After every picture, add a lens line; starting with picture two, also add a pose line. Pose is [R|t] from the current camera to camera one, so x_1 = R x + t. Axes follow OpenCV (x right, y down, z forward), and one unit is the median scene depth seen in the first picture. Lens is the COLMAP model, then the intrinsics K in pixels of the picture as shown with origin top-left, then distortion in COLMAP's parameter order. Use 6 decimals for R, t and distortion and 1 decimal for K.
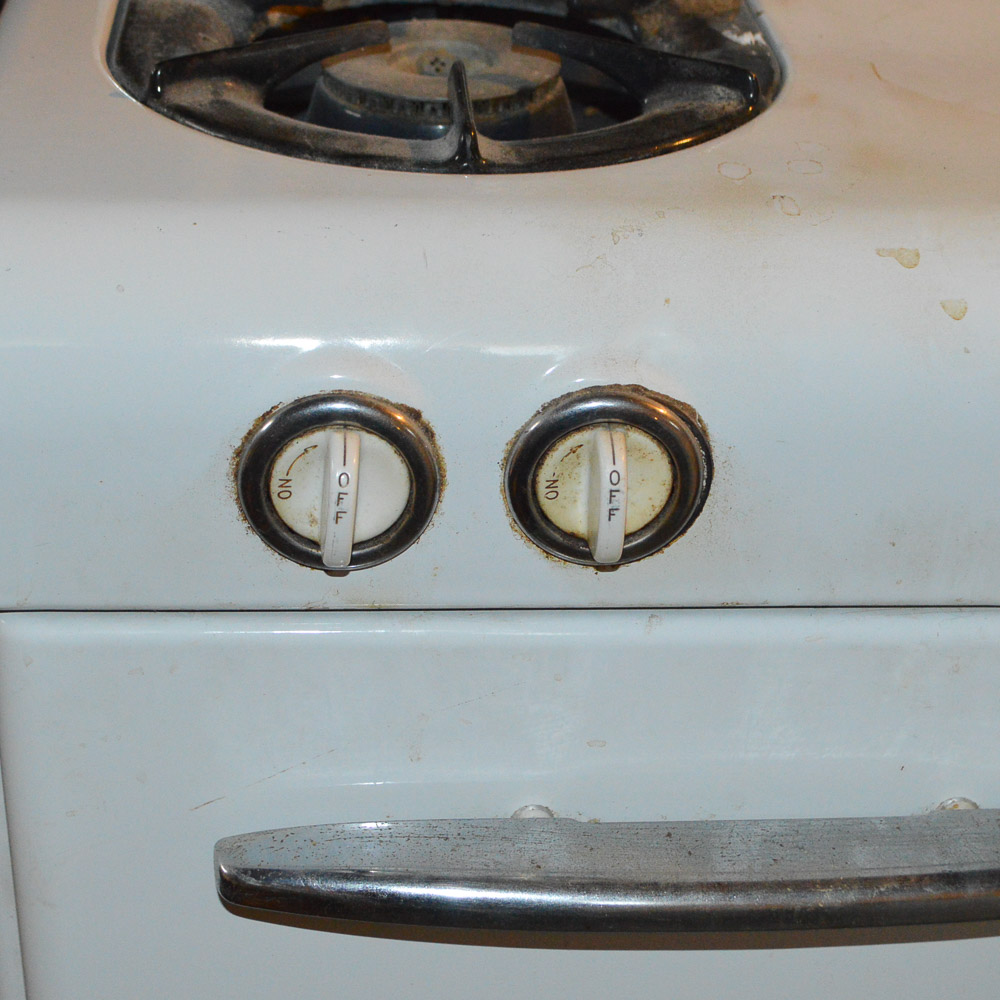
lens RADIAL K [[2098.7, 0, 500.0], [0, 2098.7, 500.0], [0, 0, 1]] dist [-0.016536, 0.040557]
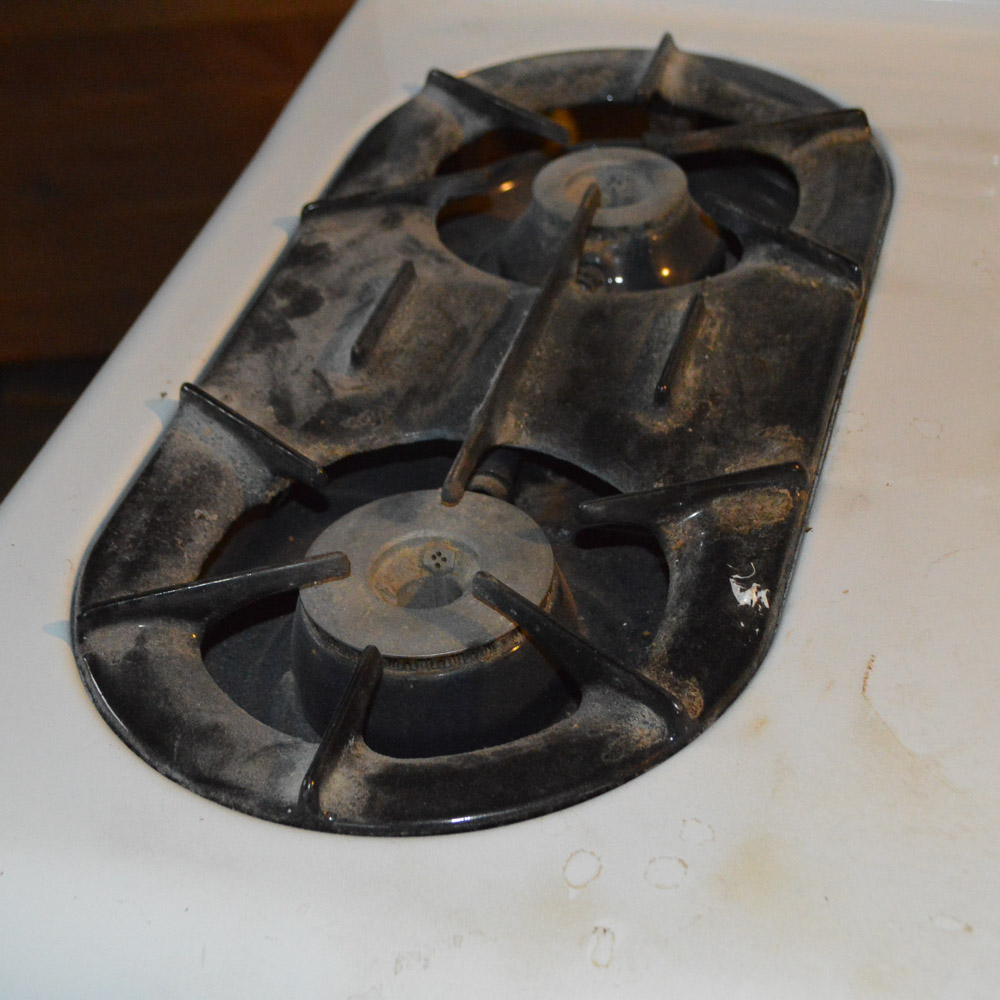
lens RADIAL K [[2098.7, 0, 500.0], [0, 2098.7, 500.0], [0, 0, 1]] dist [-0.016536, 0.040557]
pose [[0.937600, 0.139022, -0.318715, 0.329860], [-0.093933, 0.983784, 0.152790, -0.428874], [0.334789, -0.113318, 0.935455, 0.147467]]
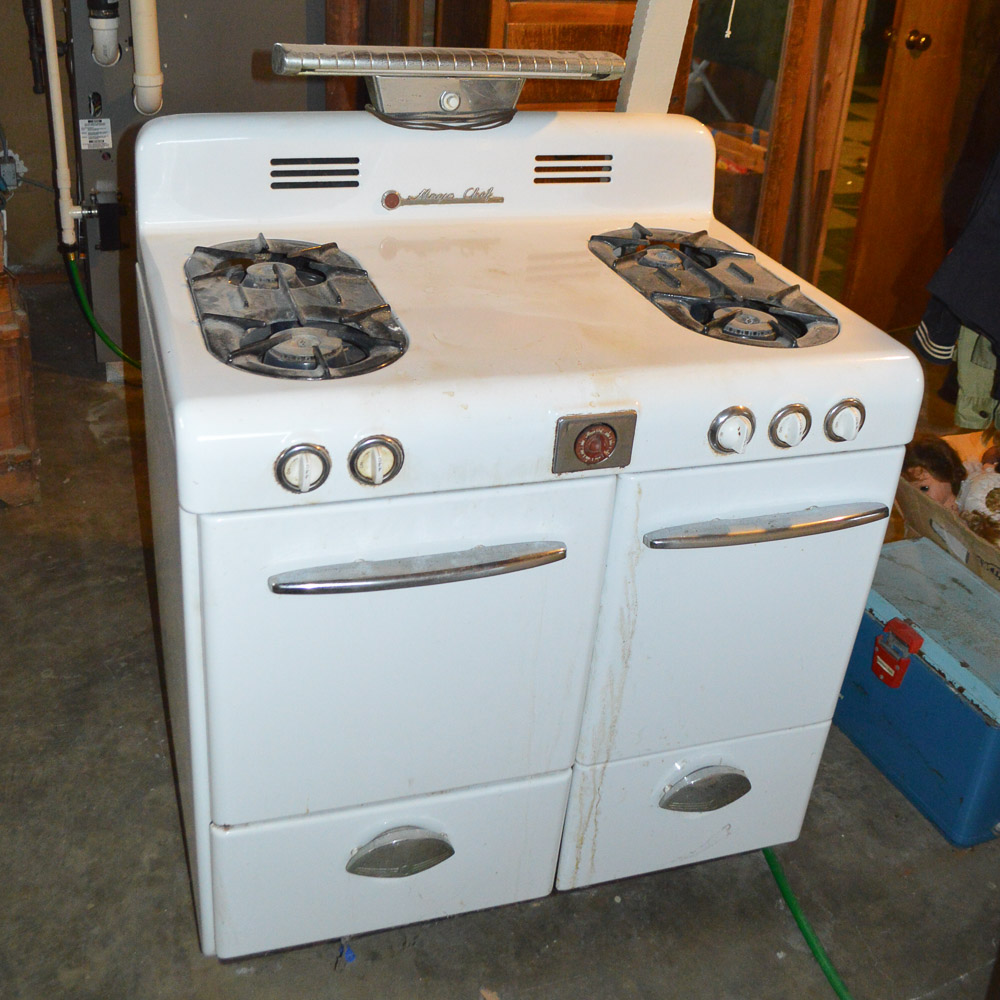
lens RADIAL K [[1193.0, 0, 464.9], [0, 1193.0, 377.3], [0, 0, 1]] dist [-0.085317, 0.016729]
pose [[0.973256, -0.077210, 0.216361, -0.214606], [0.098668, 0.991025, -0.090185, 0.043969], [-0.207456, 0.109121, 0.972139, -0.962929]]
